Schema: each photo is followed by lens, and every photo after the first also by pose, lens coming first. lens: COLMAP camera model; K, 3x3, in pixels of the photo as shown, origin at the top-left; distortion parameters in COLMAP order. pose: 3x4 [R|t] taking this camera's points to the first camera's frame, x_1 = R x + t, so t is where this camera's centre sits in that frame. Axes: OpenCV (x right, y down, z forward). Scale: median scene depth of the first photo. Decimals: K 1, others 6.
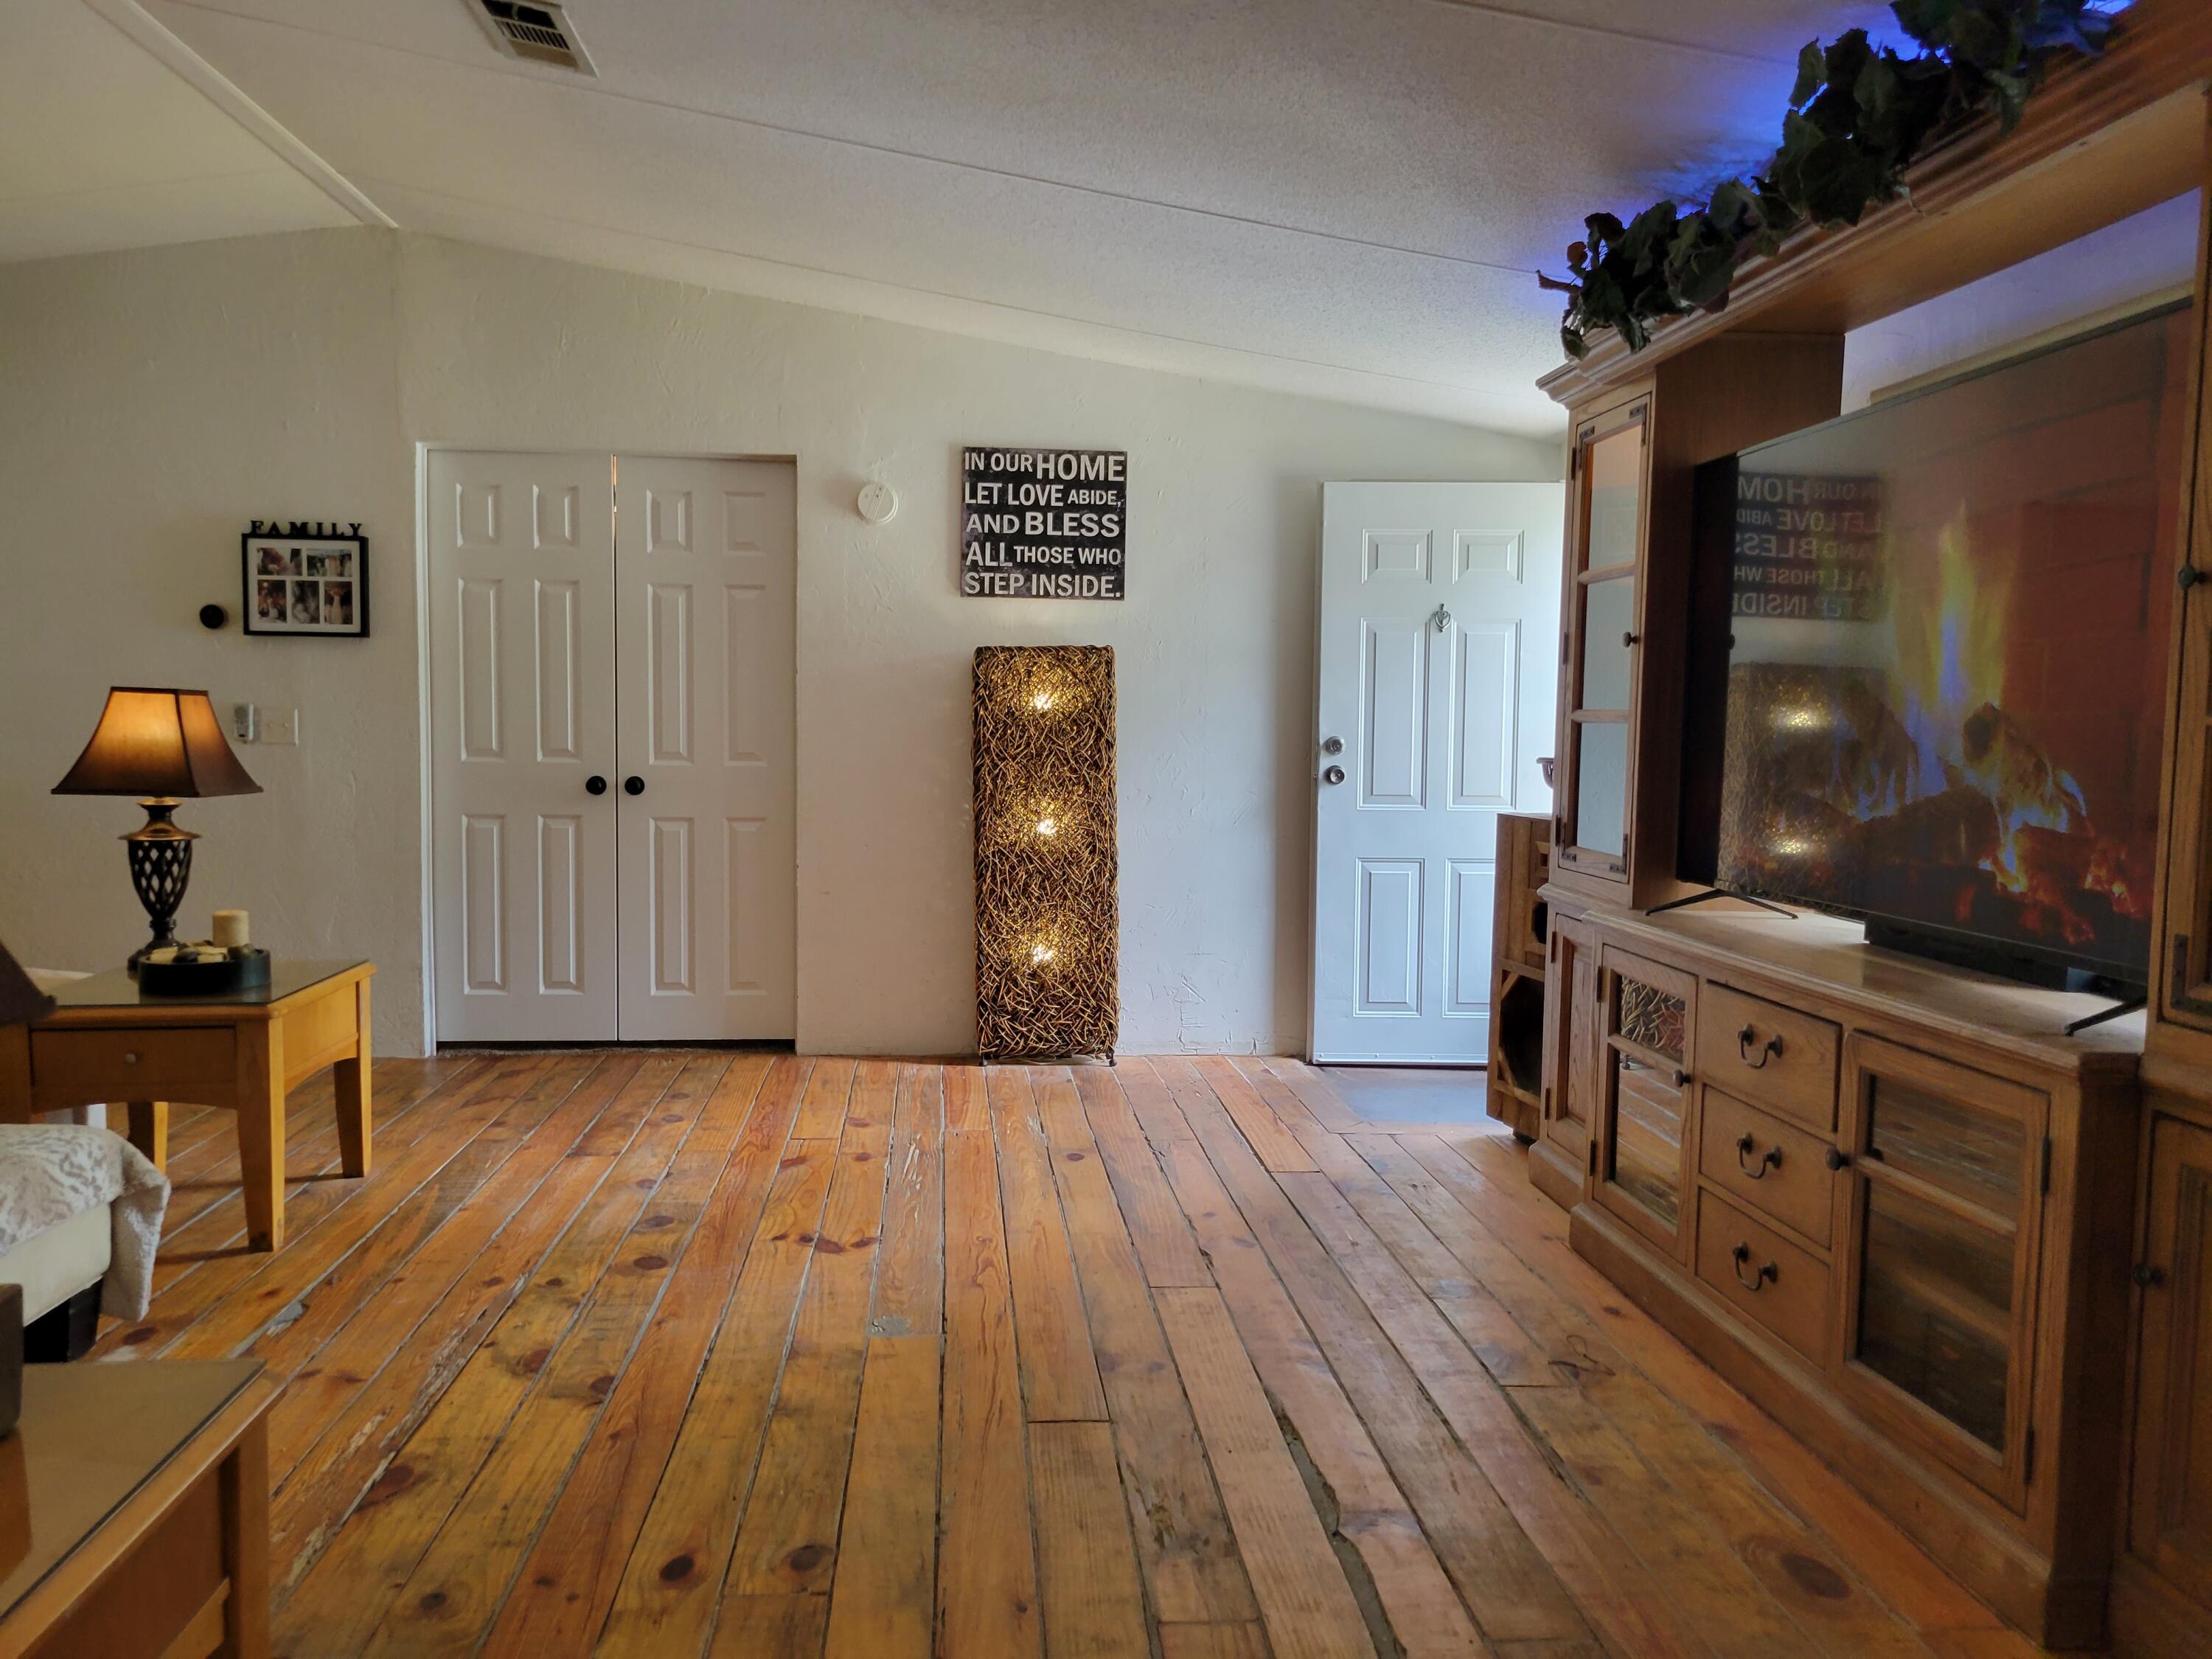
lens RADIAL K [[1717.5, 0, 1100.5], [0, 1717.5, 827.0], [0, 0, 1]] dist [0.032718, -0.014797]
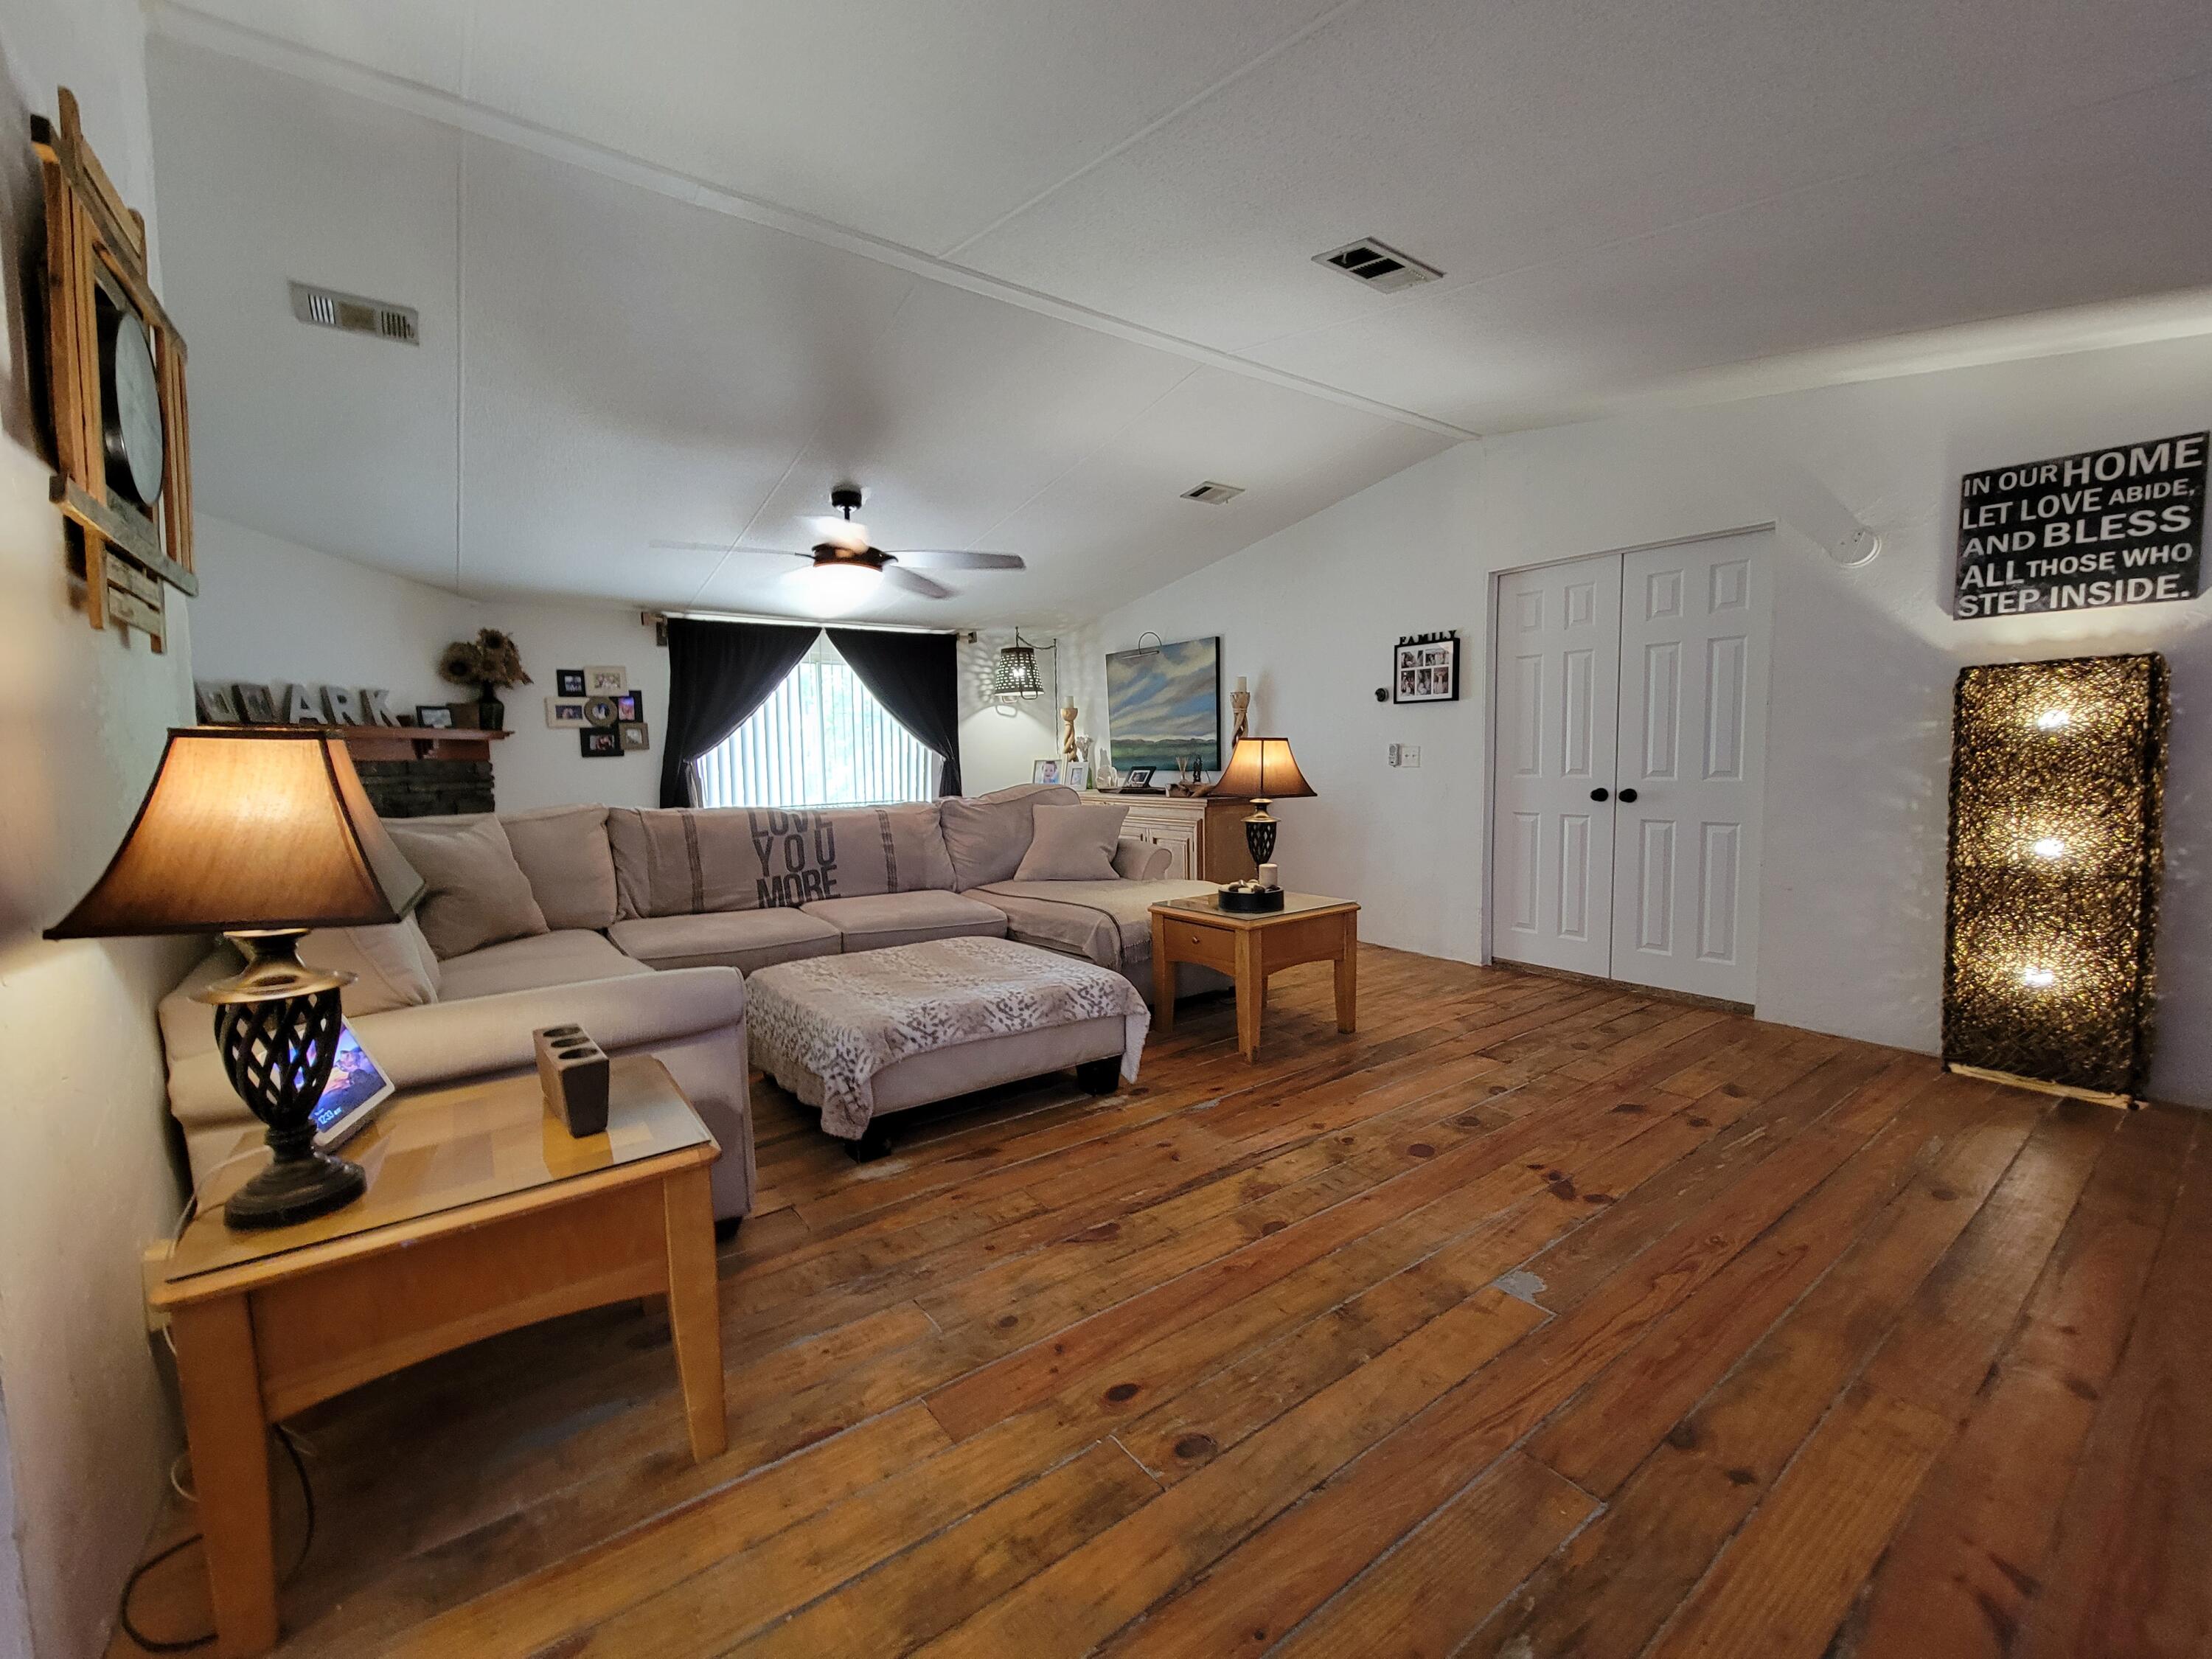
lens RADIAL K [[912.7, 0, 1085.6], [0, 912.7, 825.4], [0, 0, 1]] dist [0.003161, -0.004521]
pose [[0.500103, 0.048500, -0.864607, 0.142962], [-0.031705, 0.998786, 0.037689, -0.014149], [0.865385, 0.008564, 0.501034, 0.271411]]
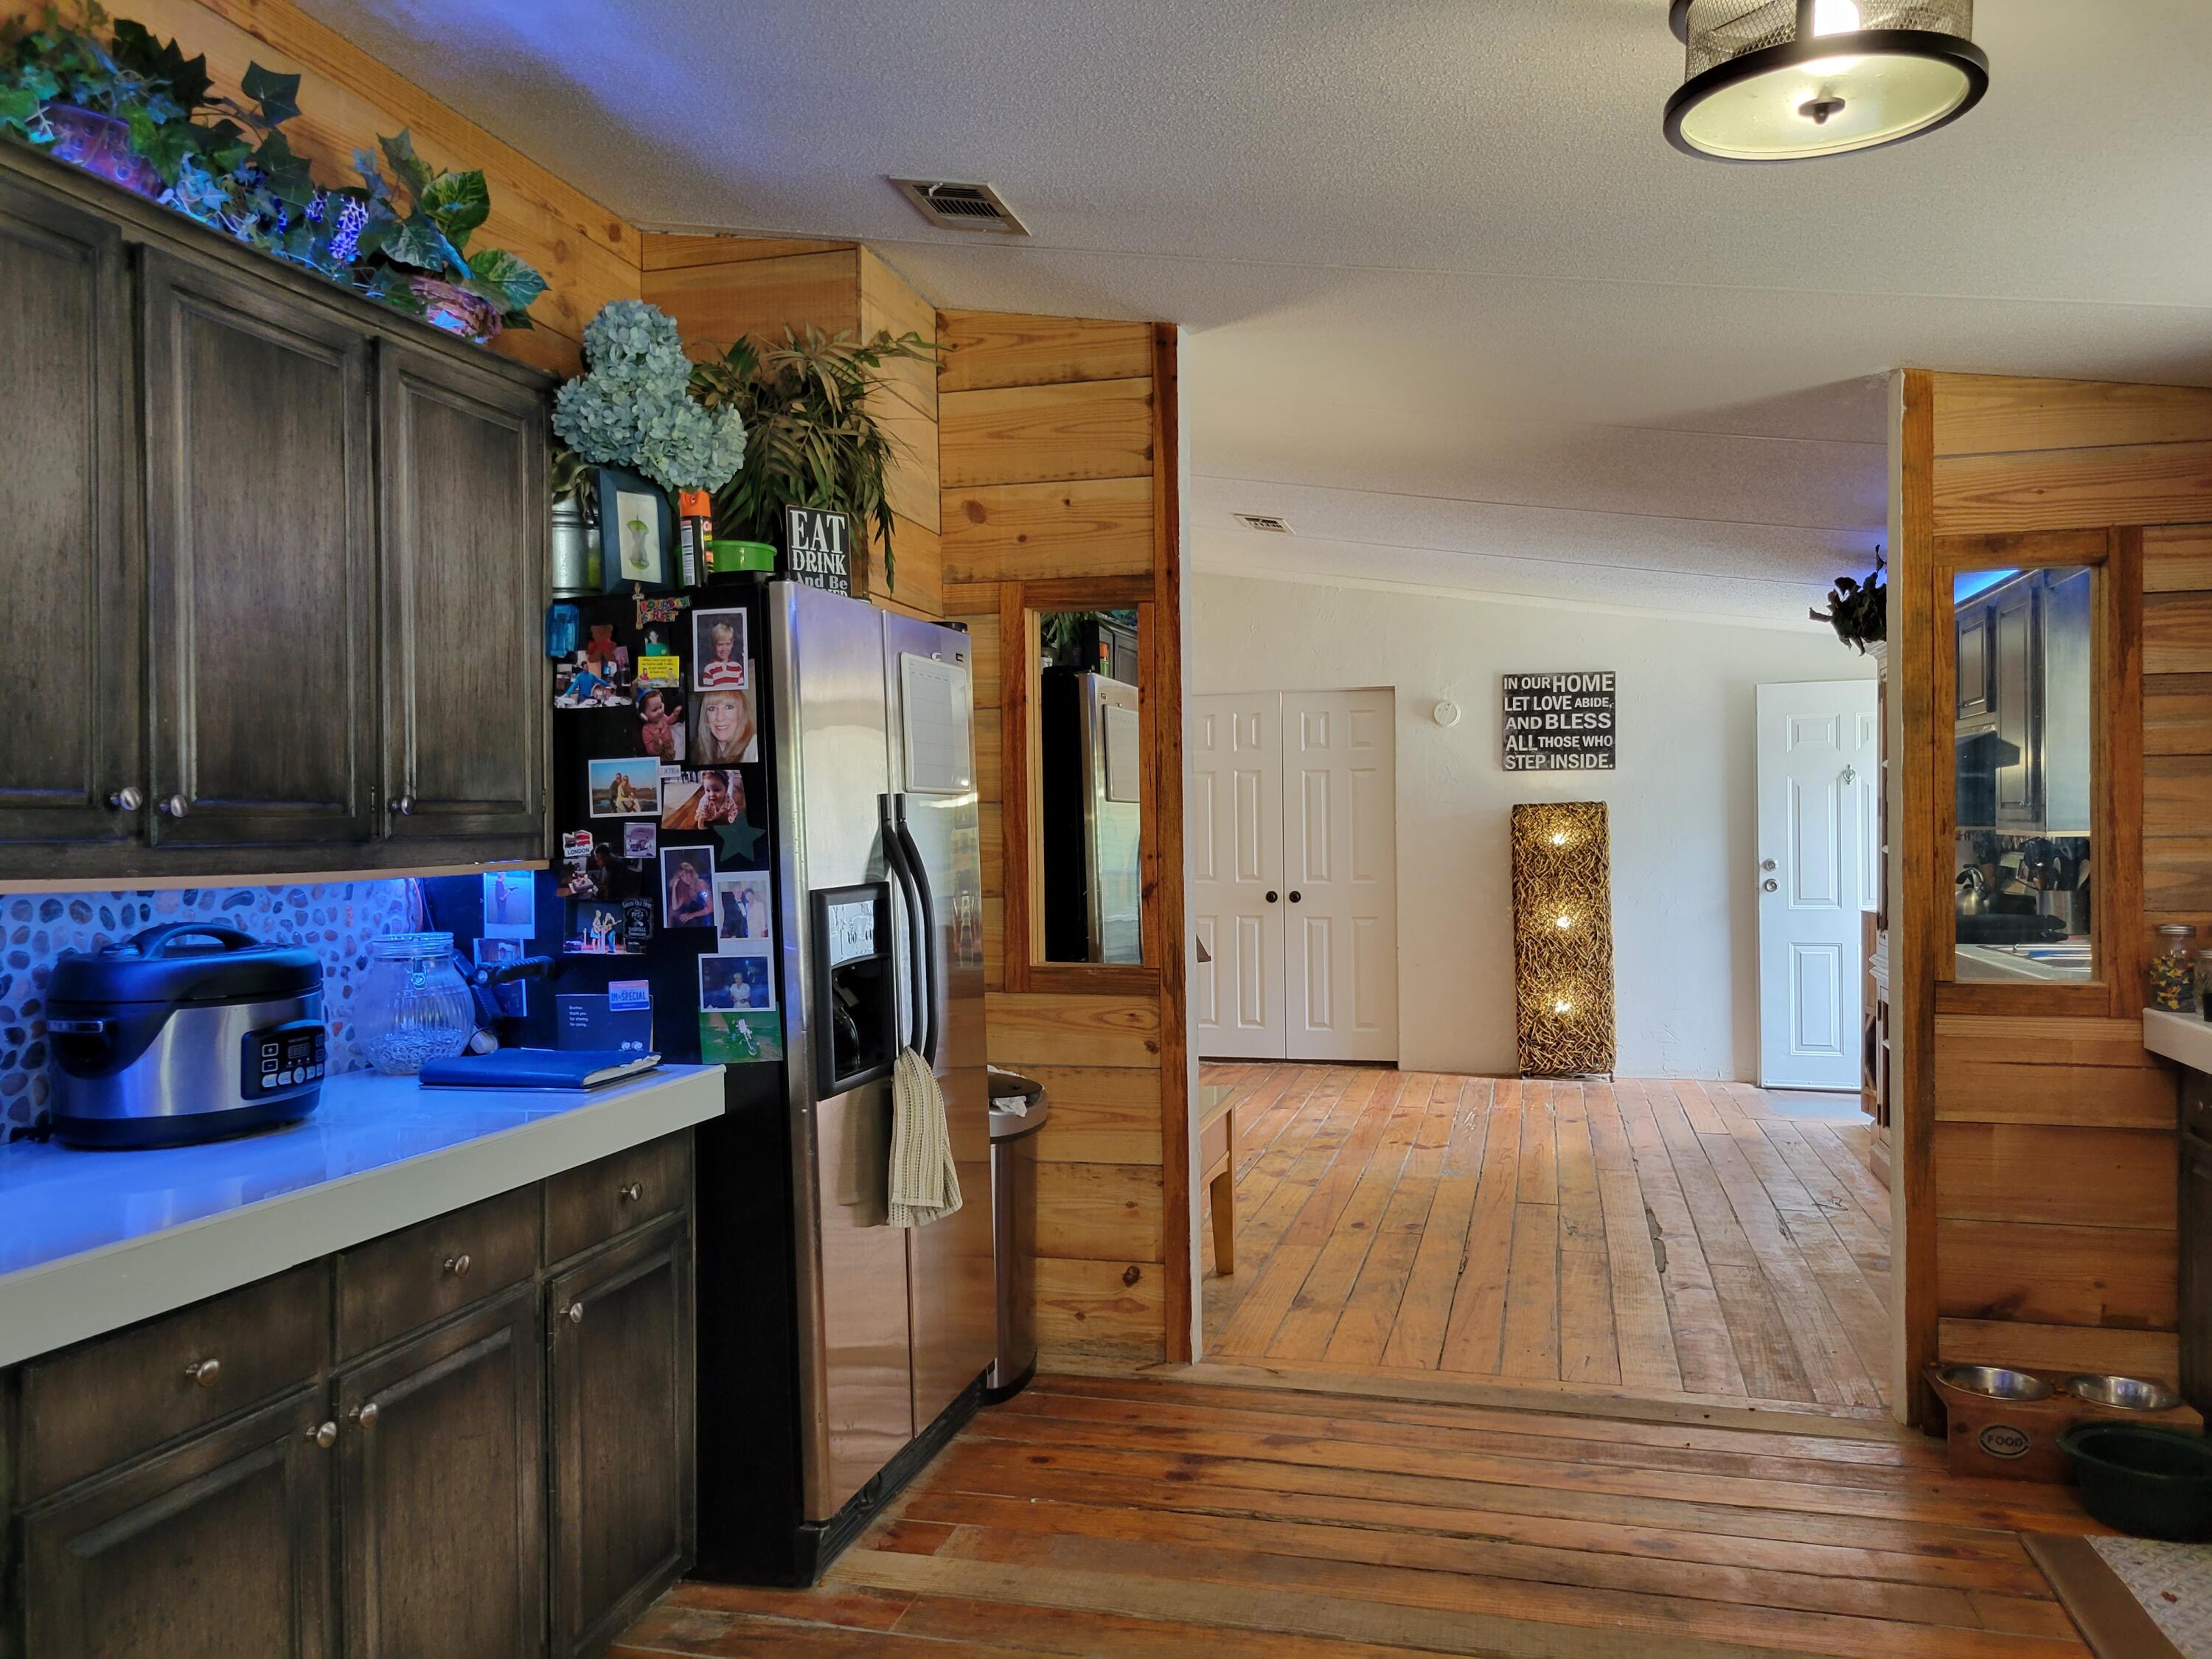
lens RADIAL K [[1832.7, 0, 1081.4], [0, 1832.7, 833.4], [0, 0, 1]] dist [0.045319, 0.000065]
pose [[0.942887, -0.020743, -0.332466, 0.109471], [0.002177, 0.998422, -0.056119, 0.012305], [0.333106, 0.052190, 0.941444, -0.673862]]
